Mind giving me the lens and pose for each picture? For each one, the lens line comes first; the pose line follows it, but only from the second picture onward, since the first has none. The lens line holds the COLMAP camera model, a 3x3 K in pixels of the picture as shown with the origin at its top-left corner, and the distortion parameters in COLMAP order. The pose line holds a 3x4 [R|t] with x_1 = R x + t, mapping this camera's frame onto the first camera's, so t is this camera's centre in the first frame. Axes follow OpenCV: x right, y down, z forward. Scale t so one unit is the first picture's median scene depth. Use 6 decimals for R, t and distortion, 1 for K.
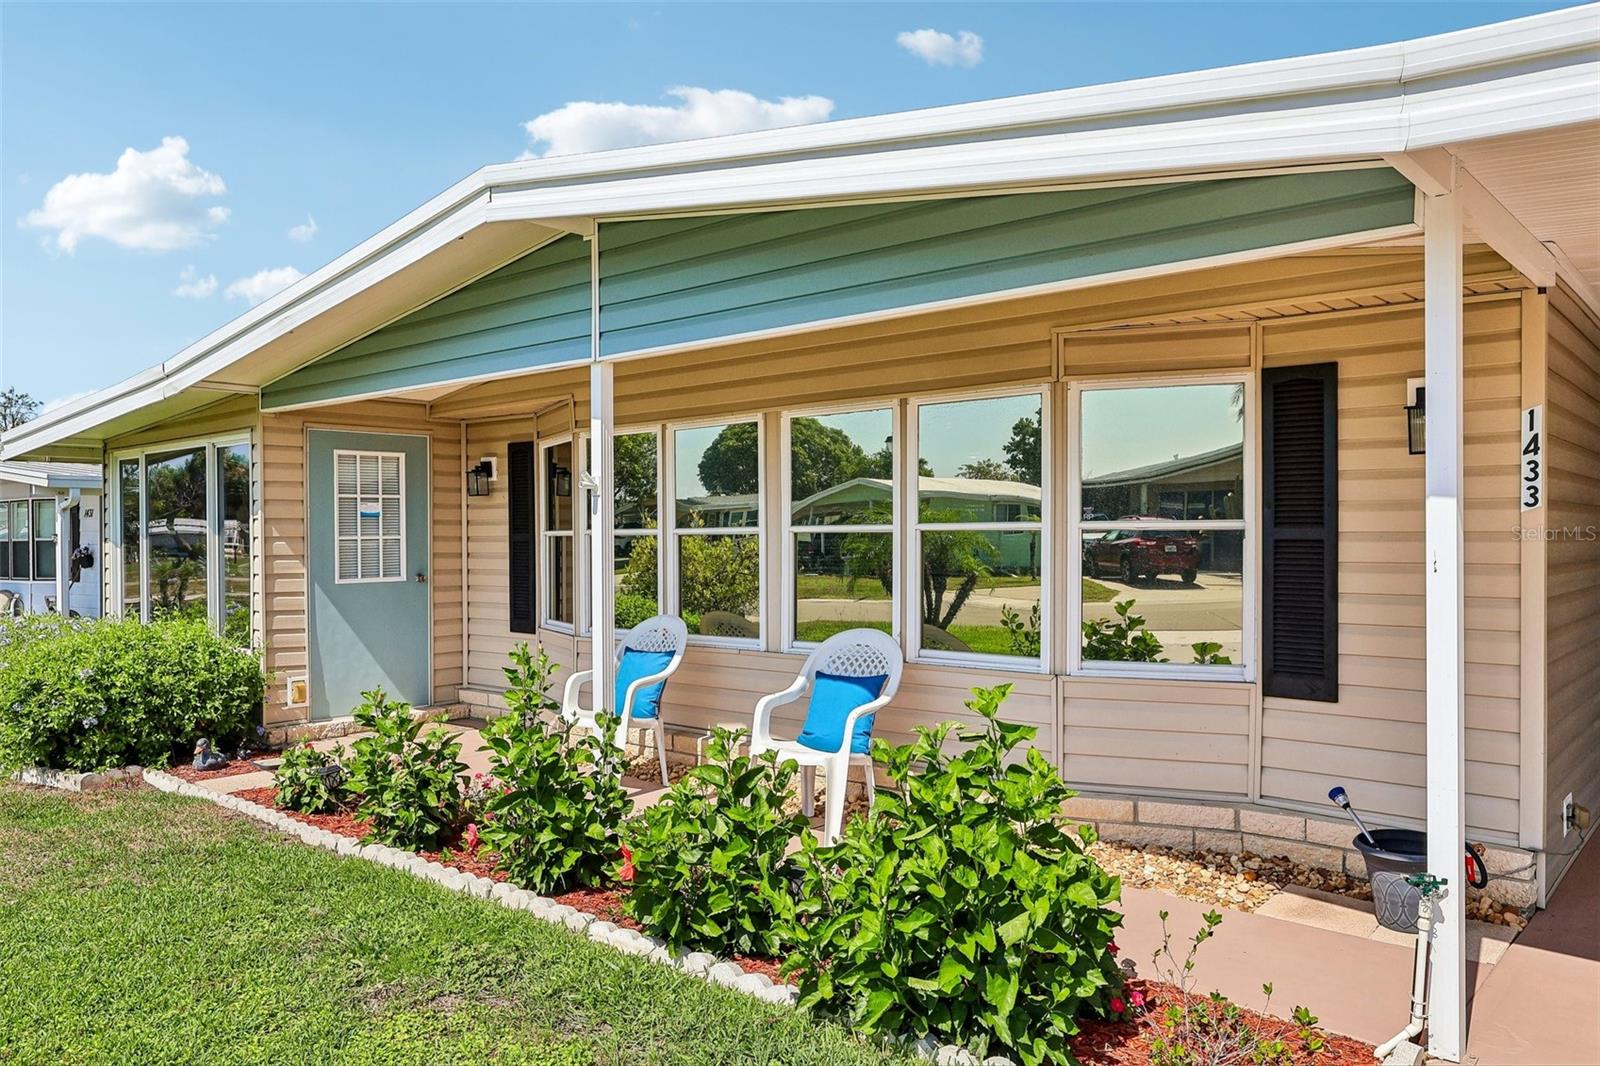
lens RADIAL K [[1179.7, 0, 793.4], [0, 1179.7, 538.3], [0, 0, 1]] dist [-0.002340, -0.000031]
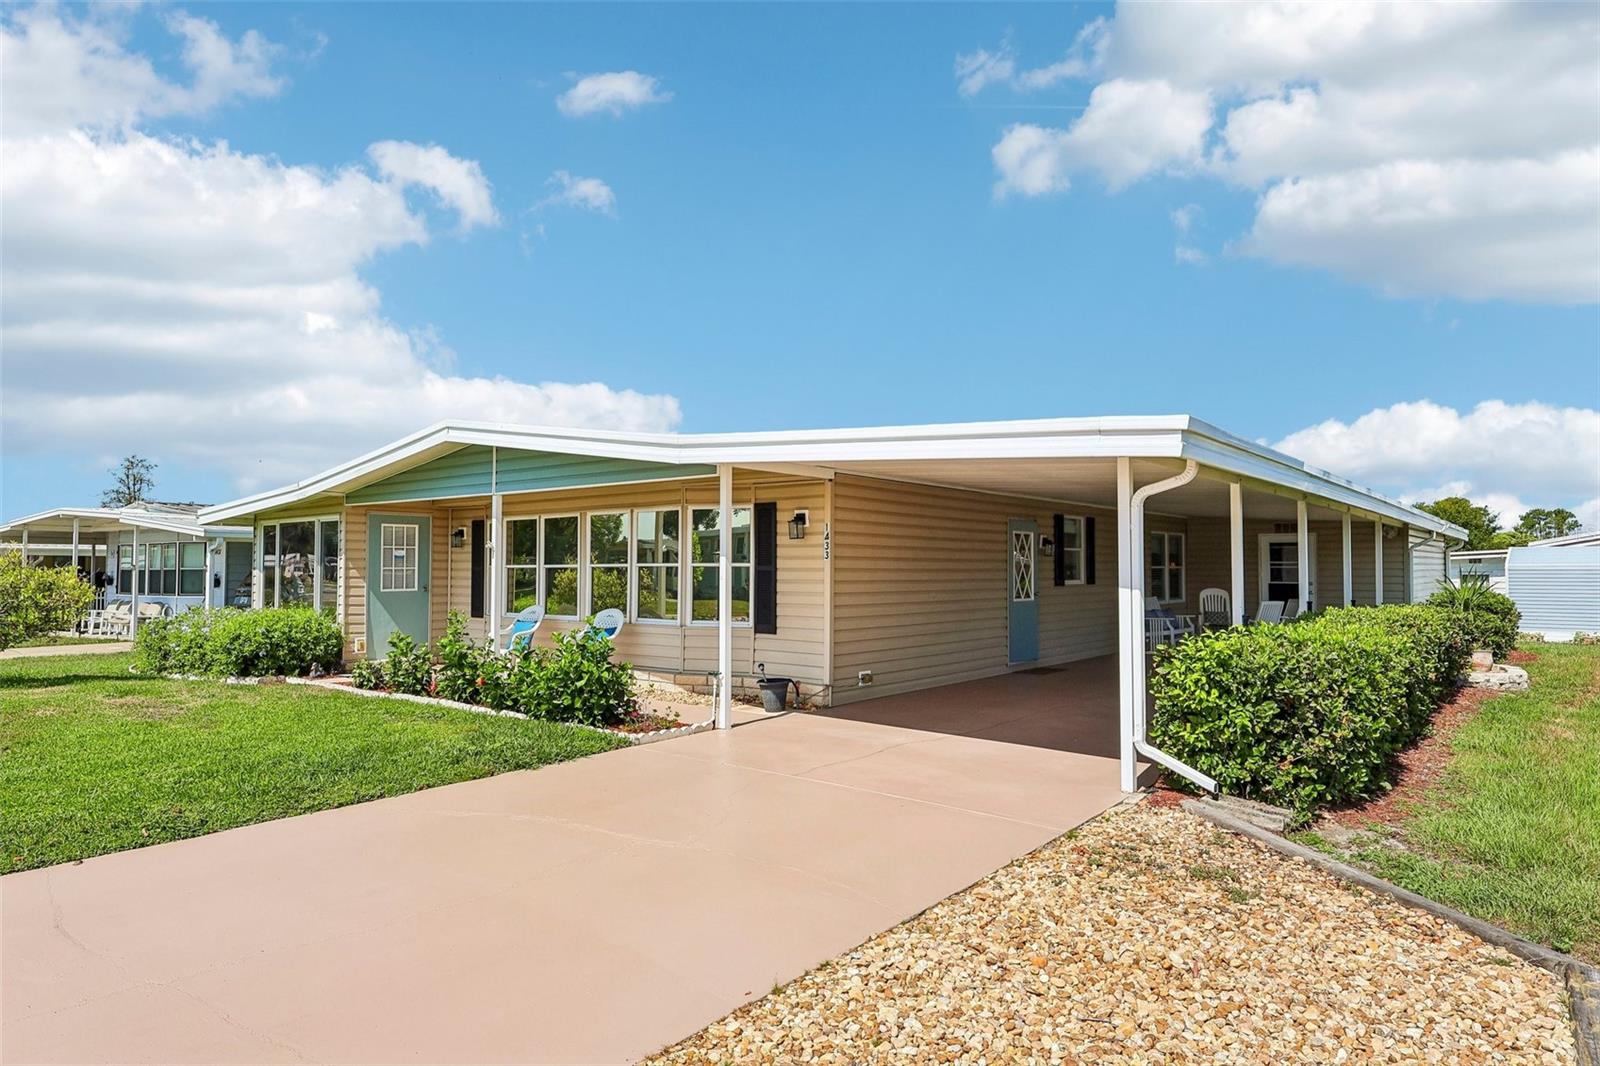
lens RADIAL K [[957.3, 0, 802.8], [0, 957.3, 540.8], [0, 0, 1]] dist [0.001381, 0.005607]
pose [[0.999009, 0.006909, 0.043975, 0.304023], [-0.005505, 0.999474, -0.031963, 0.001337], [-0.044173, 0.031689, 0.998521, -0.783254]]
